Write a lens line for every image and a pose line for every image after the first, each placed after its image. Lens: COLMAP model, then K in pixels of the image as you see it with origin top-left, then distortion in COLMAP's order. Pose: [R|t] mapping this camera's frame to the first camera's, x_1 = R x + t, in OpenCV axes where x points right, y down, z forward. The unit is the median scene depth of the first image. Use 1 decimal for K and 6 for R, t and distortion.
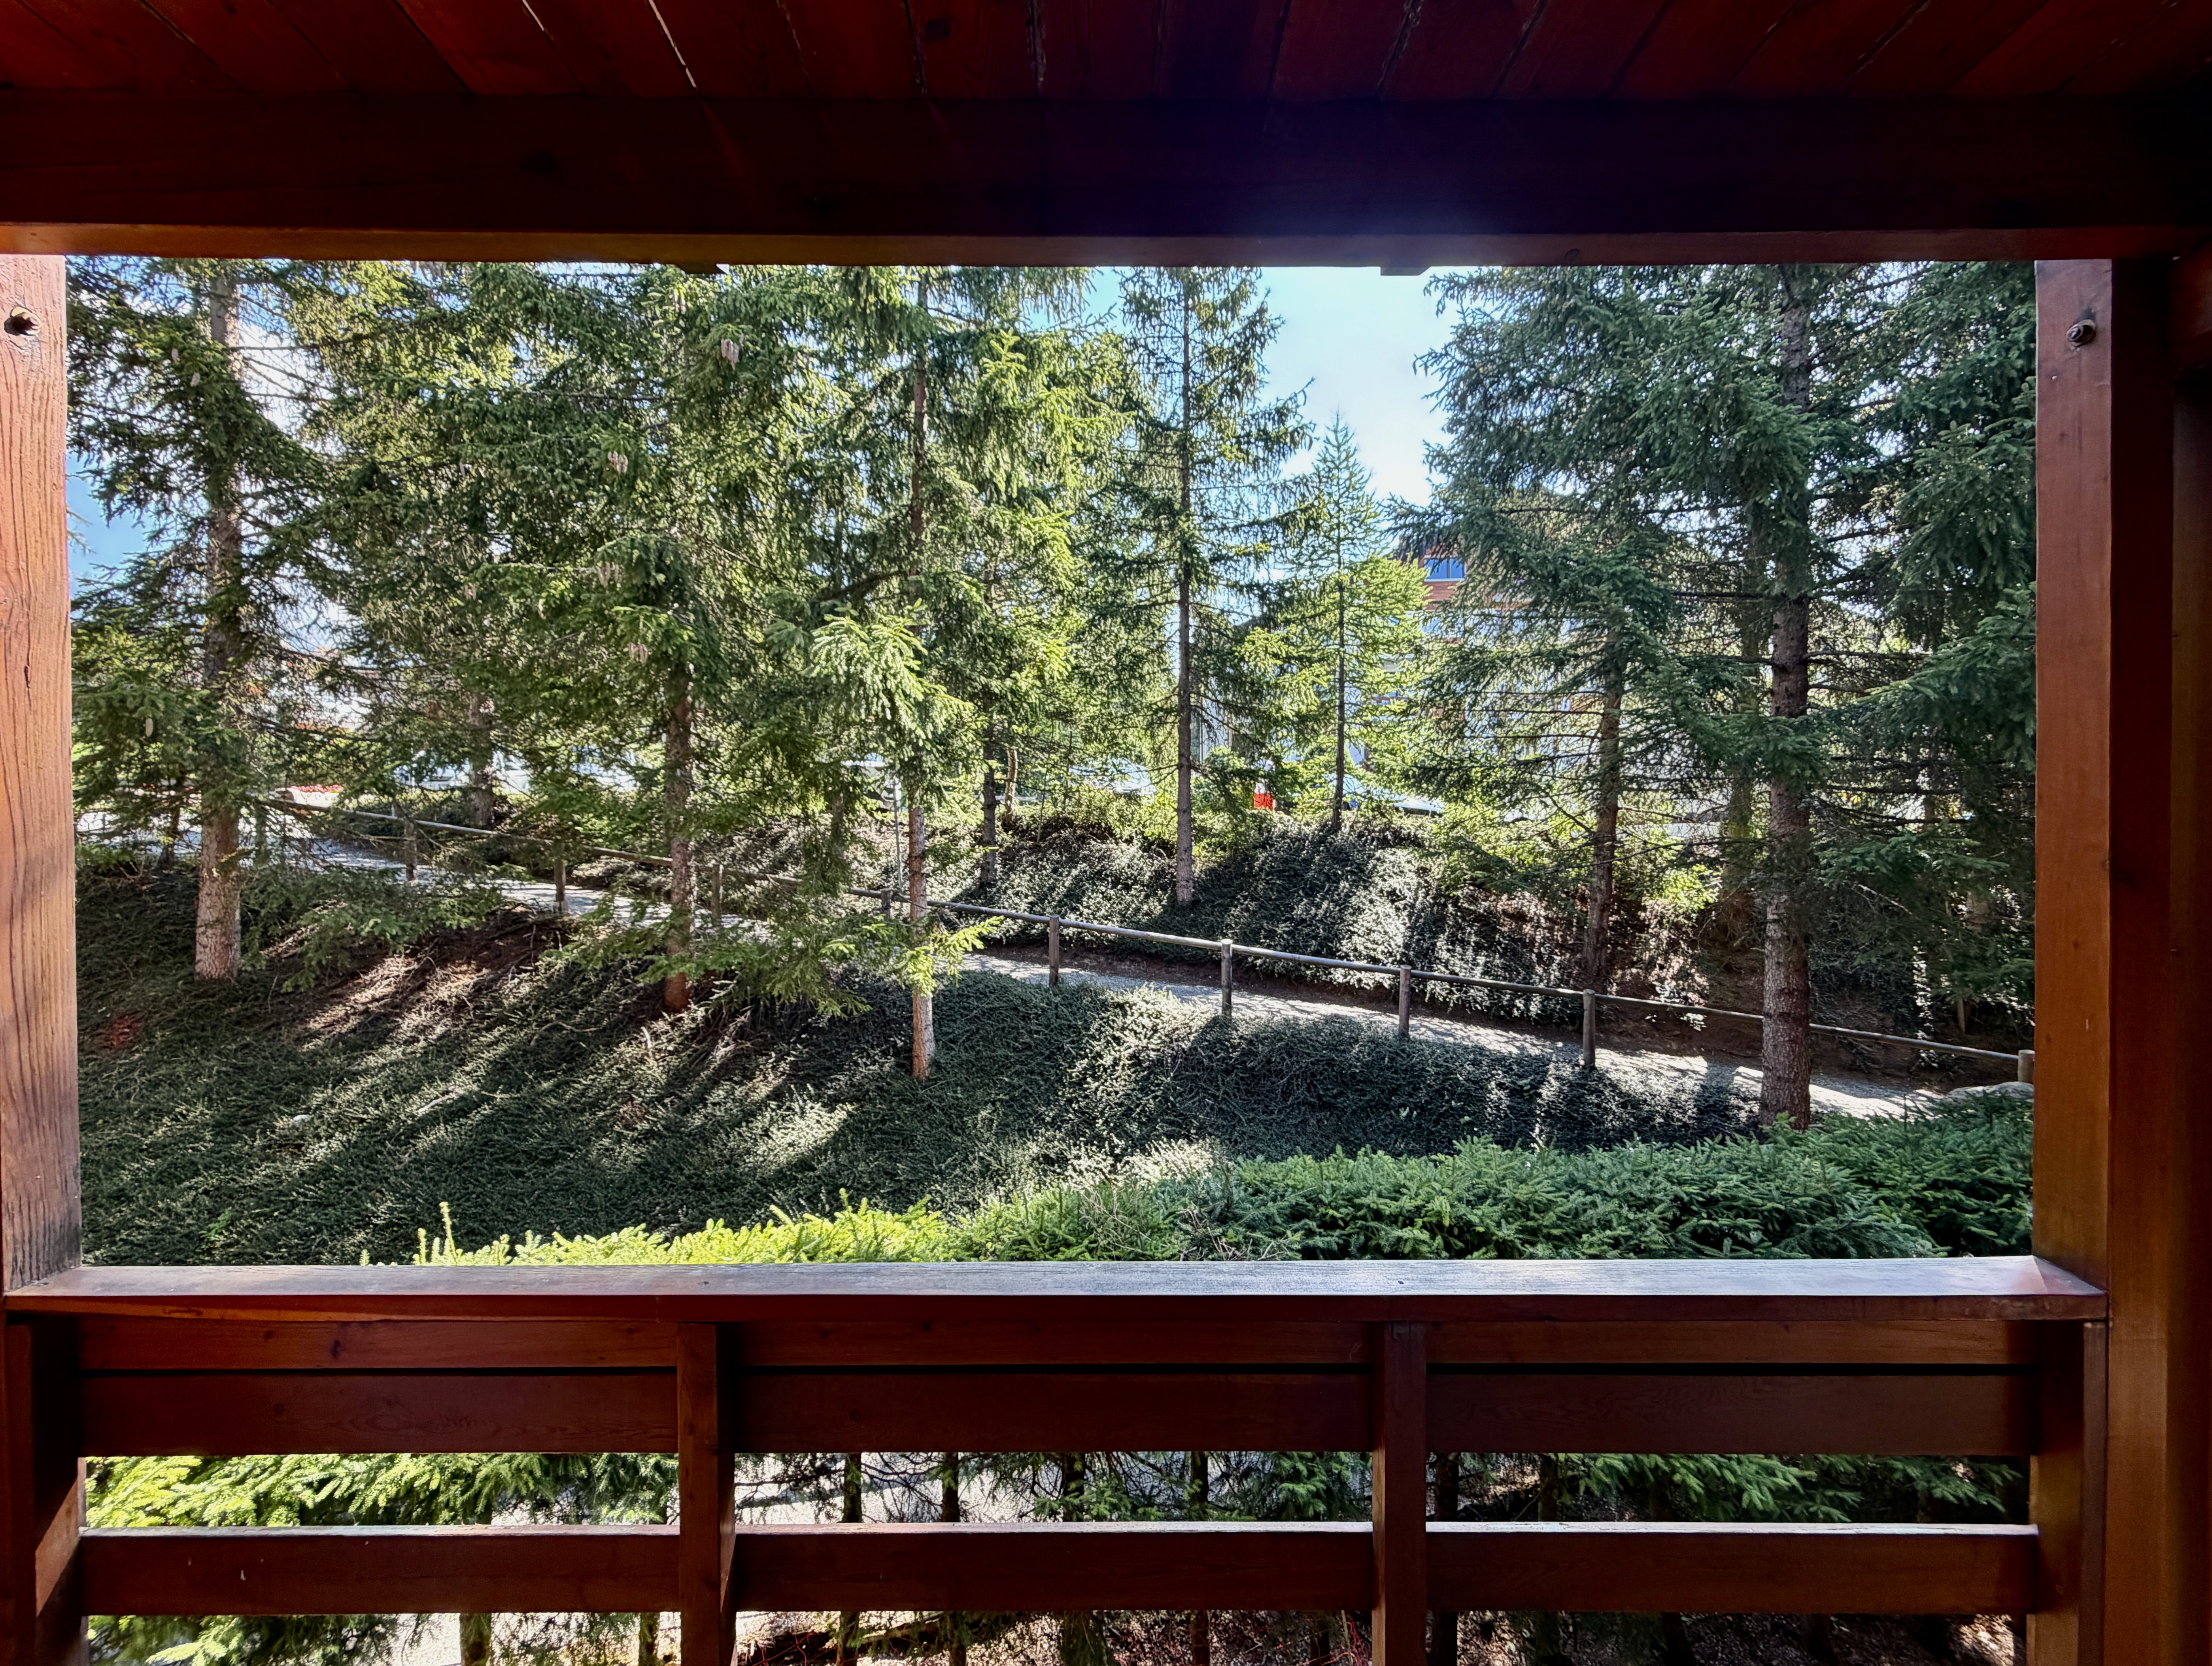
lens RADIAL K [[891.6, 0, 1106.0], [0, 891.6, 833.0], [0, 0, 1]] dist [-0.000008, -0.000065]
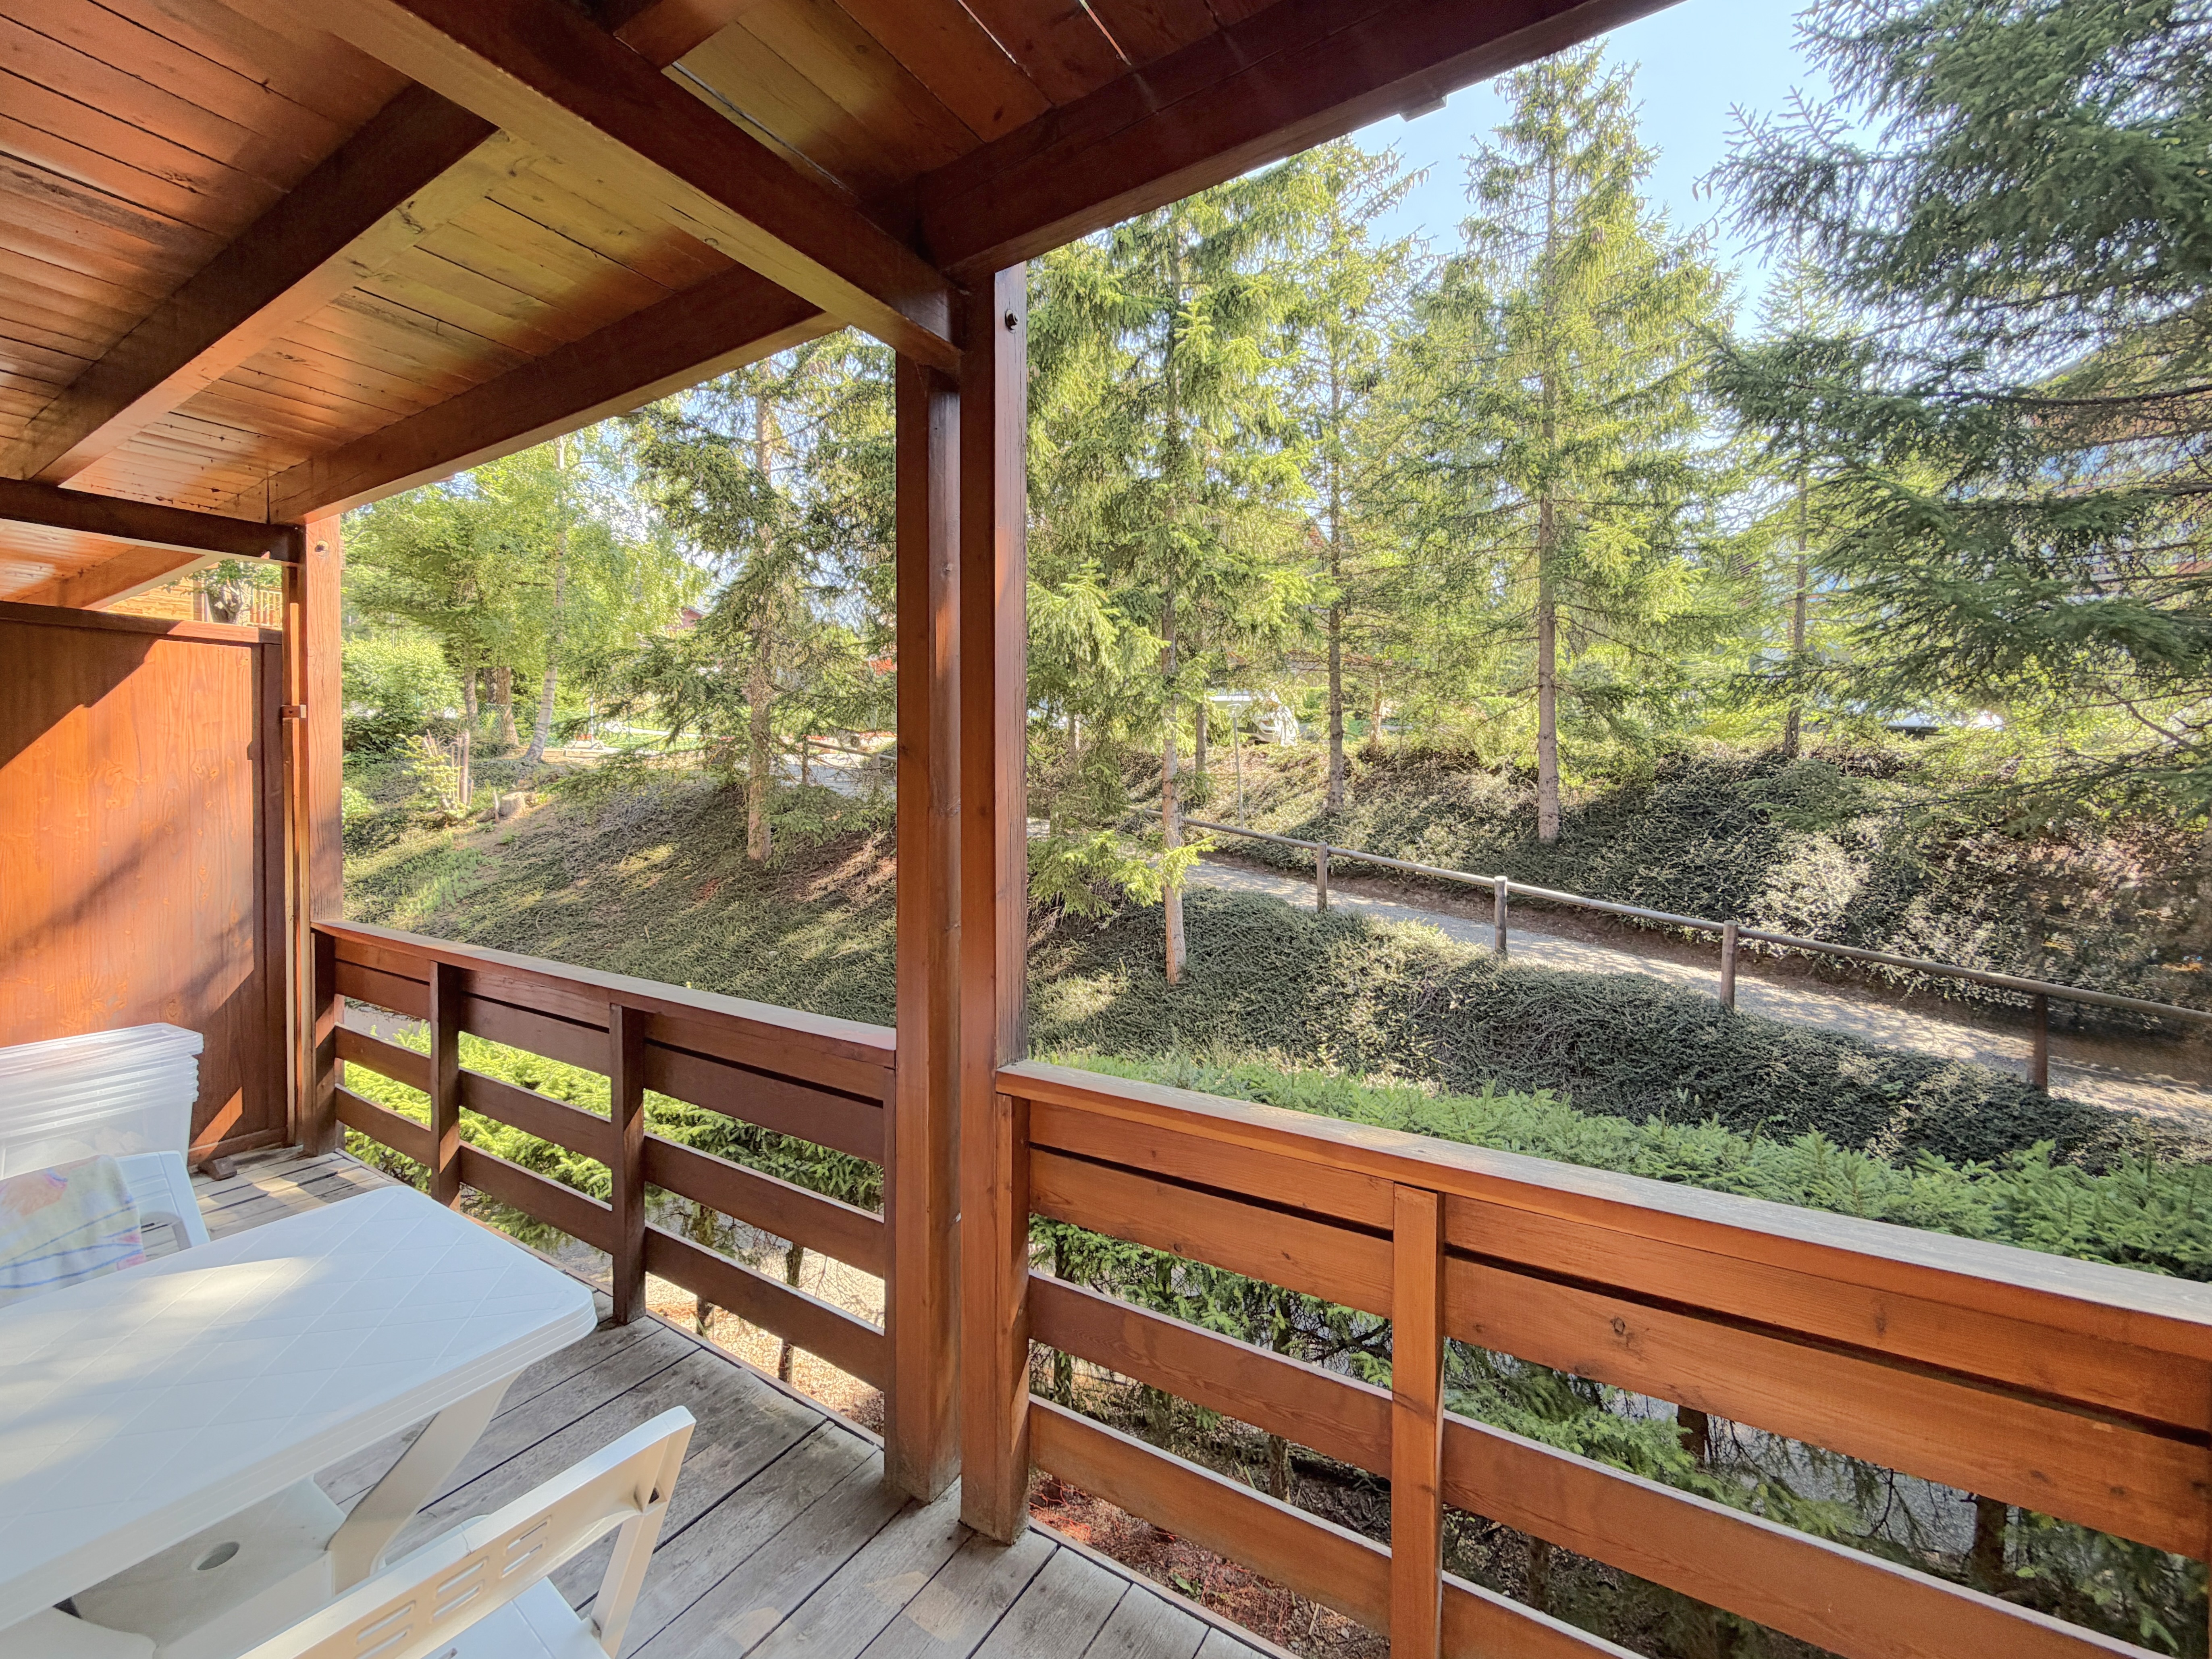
lens RADIAL K [[913.3, 0, 1101.9], [0, 913.3, 765.0], [0, 0, 1]] dist [0.000257, -0.000005]
pose [[0.844816, -0.005336, -0.535030, 0.220744], [0.002678, 0.999980, -0.005744, 0.008135], [0.535050, 0.003420, 0.844814, -0.002403]]
